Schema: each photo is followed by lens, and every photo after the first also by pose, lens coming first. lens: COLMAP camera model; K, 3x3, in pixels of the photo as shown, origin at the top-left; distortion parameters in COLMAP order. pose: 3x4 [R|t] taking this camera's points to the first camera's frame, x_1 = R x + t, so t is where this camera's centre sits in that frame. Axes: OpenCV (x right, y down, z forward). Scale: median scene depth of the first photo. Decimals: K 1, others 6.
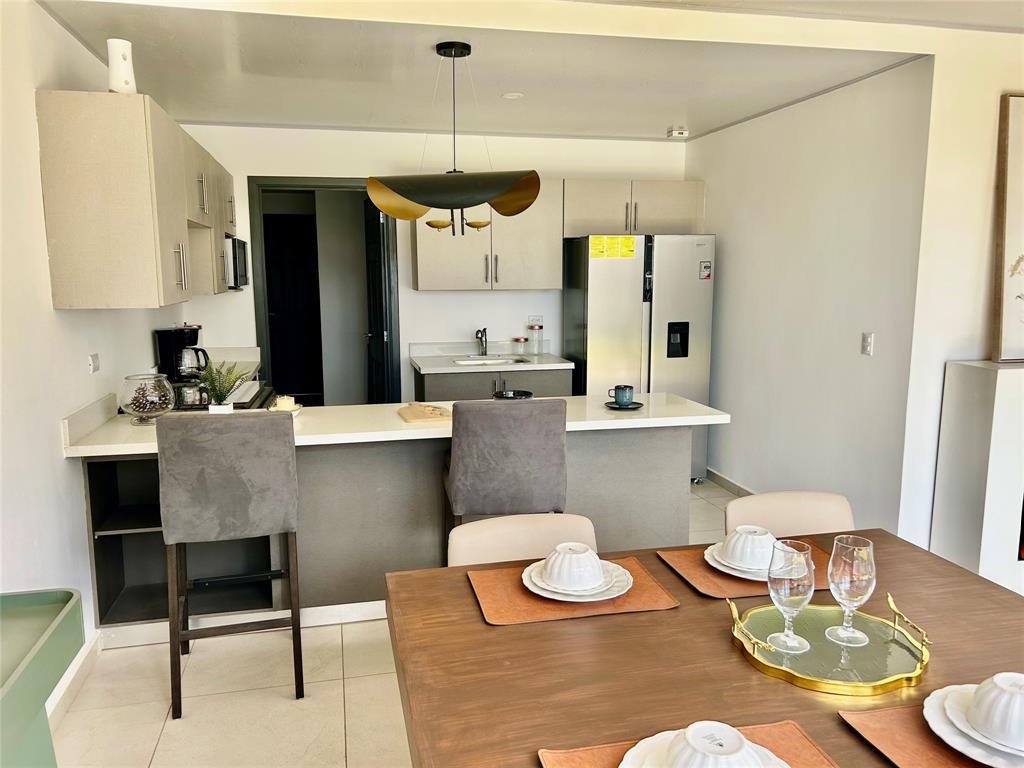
lens RADIAL K [[776.7, 0, 512.0], [0, 776.7, 384.0], [0, 0, 1]] dist [0.045964, -0.041206]
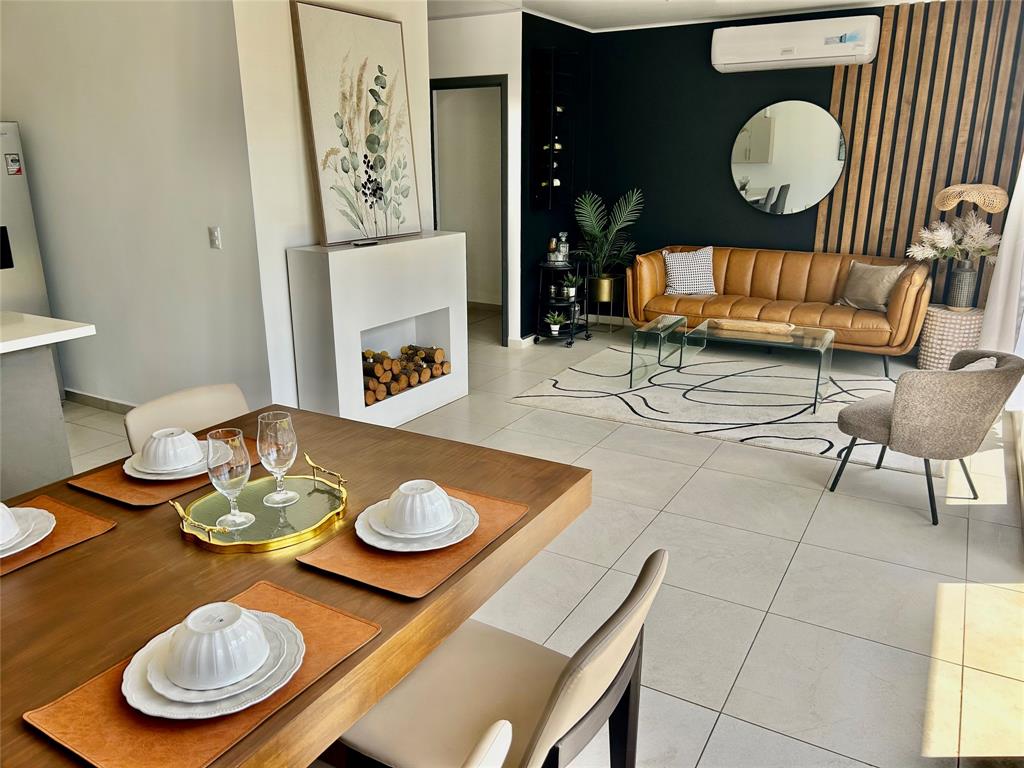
lens RADIAL K [[776.7, 0, 512.0], [0, 776.7, 384.0], [0, 0, 1]] dist [0.045964, -0.041206]
pose [[0.682673, -0.206159, 0.701039, -0.106556], [0.112305, 0.977579, 0.178119, -0.005616], [-0.722042, -0.042867, 0.690520, -0.018551]]
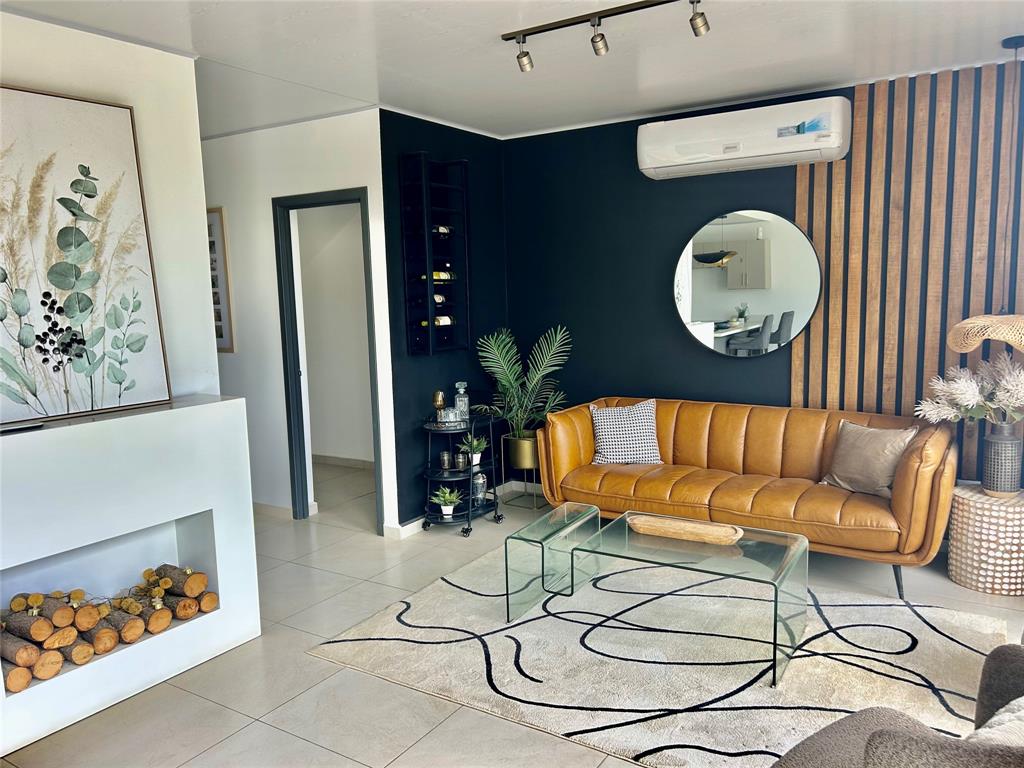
lens RADIAL K [[776.7, 0, 512.0], [0, 776.7, 384.0], [0, 0, 1]] dist [0.045964, -0.041206]
pose [[0.716406, -0.103386, 0.689981, 1.027502], [0.128415, 0.991603, 0.015248, -0.038948], [-0.685764, 0.077680, 0.723666, 0.224288]]
